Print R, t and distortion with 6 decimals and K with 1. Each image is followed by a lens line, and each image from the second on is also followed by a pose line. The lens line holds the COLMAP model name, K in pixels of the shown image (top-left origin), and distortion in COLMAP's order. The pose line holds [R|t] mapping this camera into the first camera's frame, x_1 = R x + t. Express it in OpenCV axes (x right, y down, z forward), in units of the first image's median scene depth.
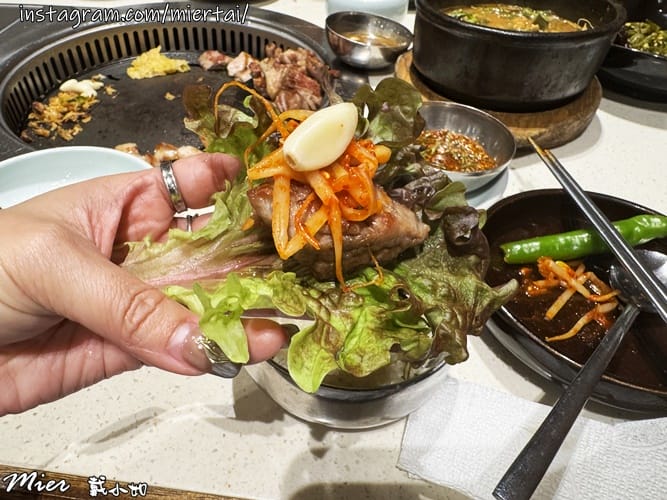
lens RADIAL K [[468.6, 0, 331.6], [0, 468.6, 236.3], [0, 0, 1]] dist [0.003536, 0.004001]
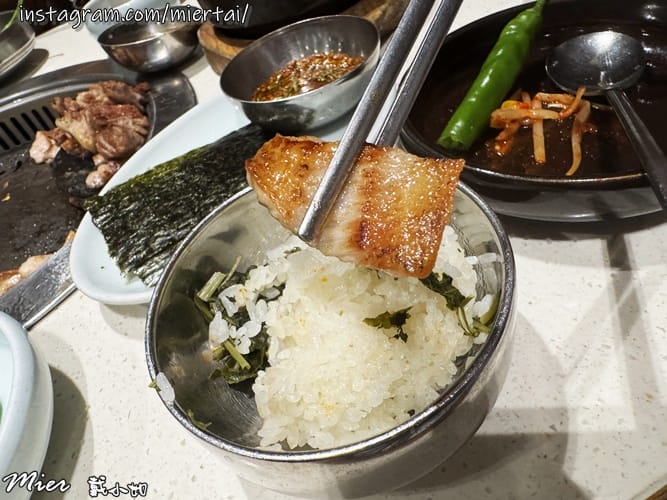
lens RADIAL K [[468.6, 0, 331.6], [0, 468.6, 236.3], [0, 0, 1]] dist [0.003536, 0.004001]
pose [[0.803100, -0.576380, 0.151054, -0.004599], [0.574747, 0.816220, 0.058747, 0.014090], [-0.157153, 0.039638, 0.986778, 0.149300]]
